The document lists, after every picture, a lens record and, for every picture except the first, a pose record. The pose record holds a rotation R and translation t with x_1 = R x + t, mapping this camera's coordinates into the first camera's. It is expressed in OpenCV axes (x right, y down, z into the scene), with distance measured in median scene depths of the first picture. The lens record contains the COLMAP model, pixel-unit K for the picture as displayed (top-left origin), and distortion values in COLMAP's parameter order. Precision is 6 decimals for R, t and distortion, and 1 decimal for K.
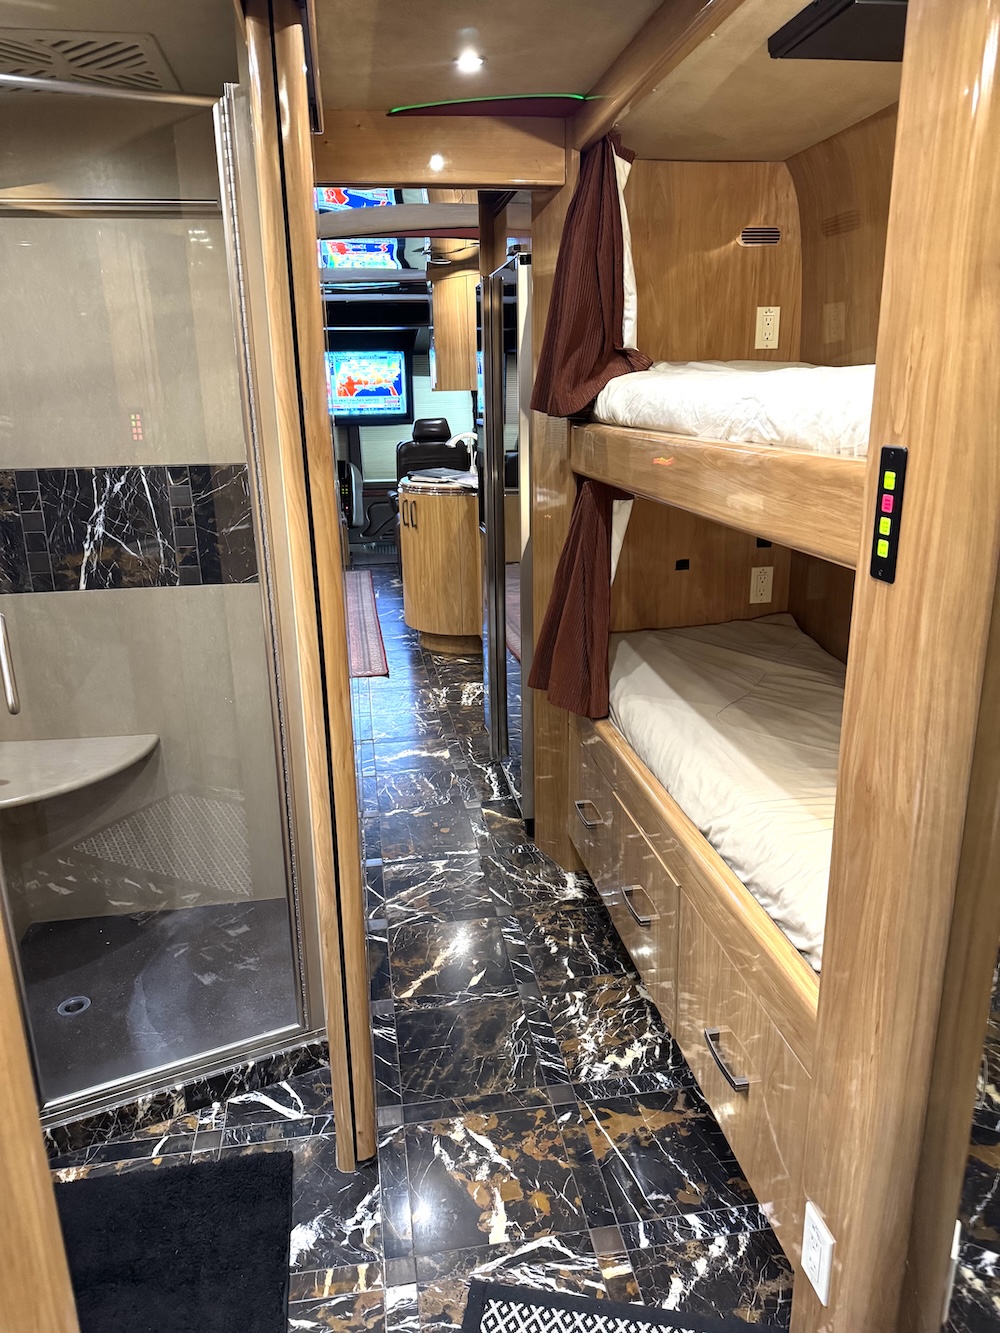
lens RADIAL K [[947.8, 0, 496.9], [0, 947.8, 667.5], [0, 0, 1]] dist [0.051011, -0.055459]
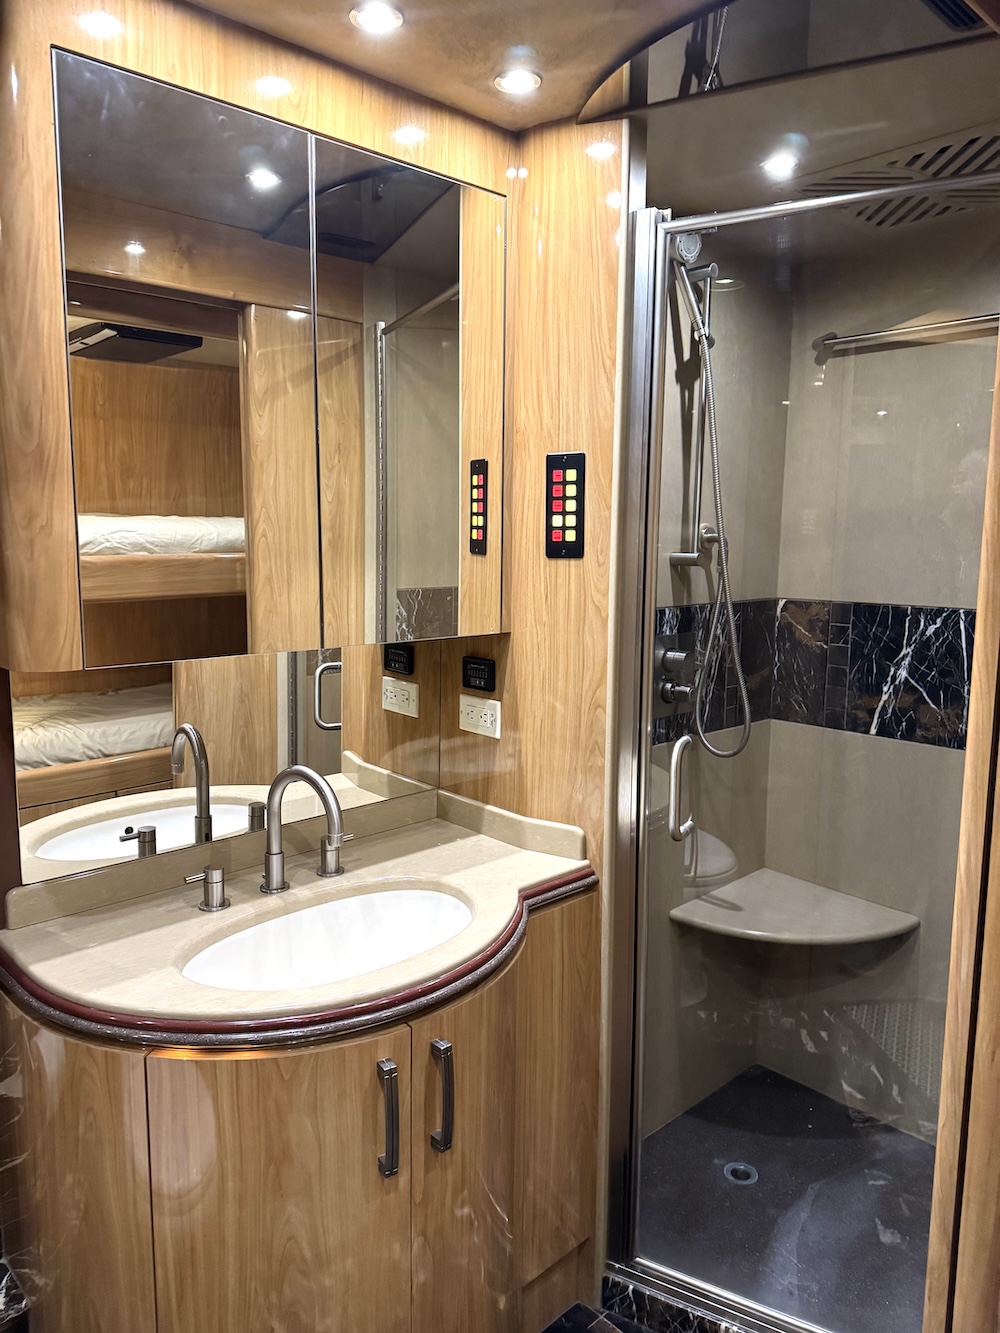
lens RADIAL K [[947.8, 0, 498.3], [0, 947.8, 664.2], [0, 0, 1]] dist [0.051011, -0.055459]
pose [[0.546486, 0.138996, -0.825853, 0.116188], [-0.249861, 0.968279, -0.002371, -0.055718], [0.799326, 0.207644, 0.563880, 0.187850]]
